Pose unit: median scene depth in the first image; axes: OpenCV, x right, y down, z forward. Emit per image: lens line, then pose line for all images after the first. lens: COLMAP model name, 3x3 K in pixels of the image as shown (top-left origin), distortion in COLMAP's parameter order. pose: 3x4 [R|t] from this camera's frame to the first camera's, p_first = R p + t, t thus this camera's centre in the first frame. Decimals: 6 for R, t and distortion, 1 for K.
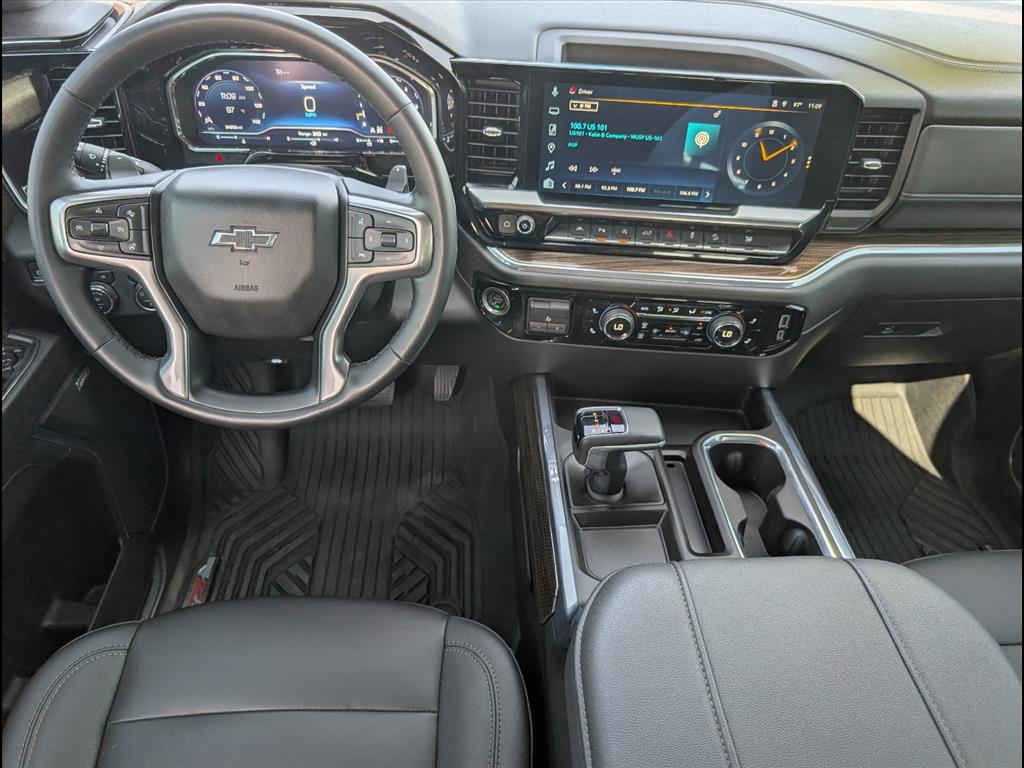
lens RADIAL K [[756.7, 0, 512.0], [0, 756.7, 384.0], [0, 0, 1]] dist [-0.005561, -0.000905]
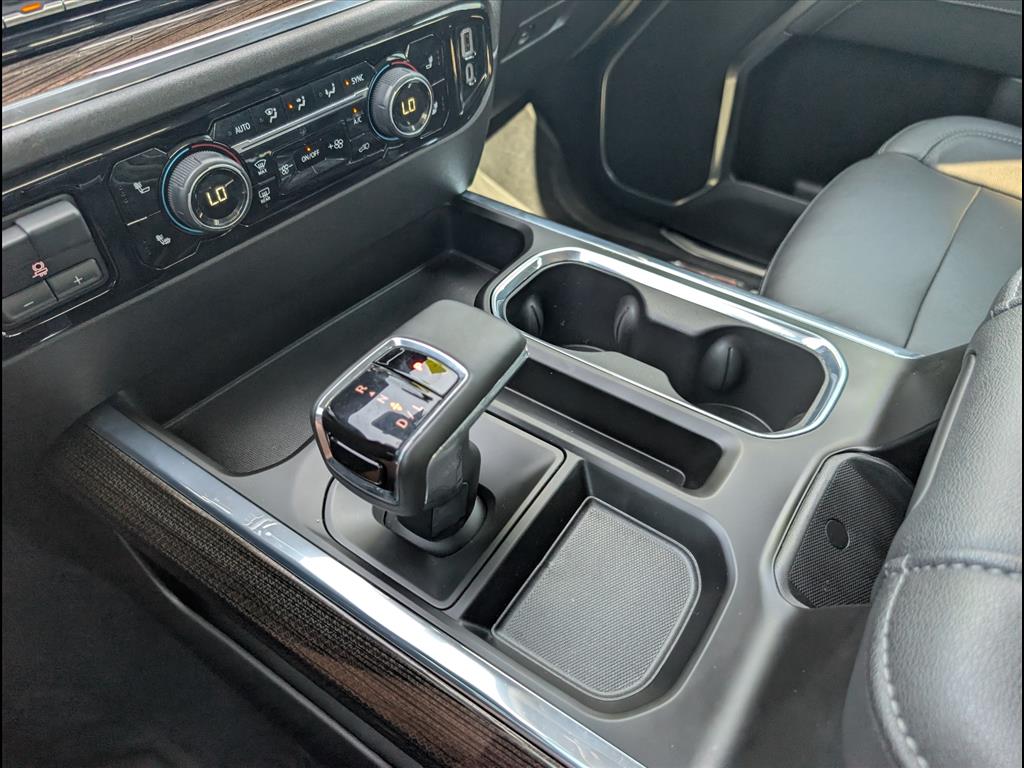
lens RADIAL K [[756.7, 0, 512.0], [0, 756.7, 384.0], [0, 0, 1]] dist [-0.005561, -0.000905]
pose [[0.601126, -0.587025, 0.542262, -0.045508], [0.518732, 0.802790, 0.294017, -0.030986], [-0.607918, 0.104548, 0.787087, 0.590553]]
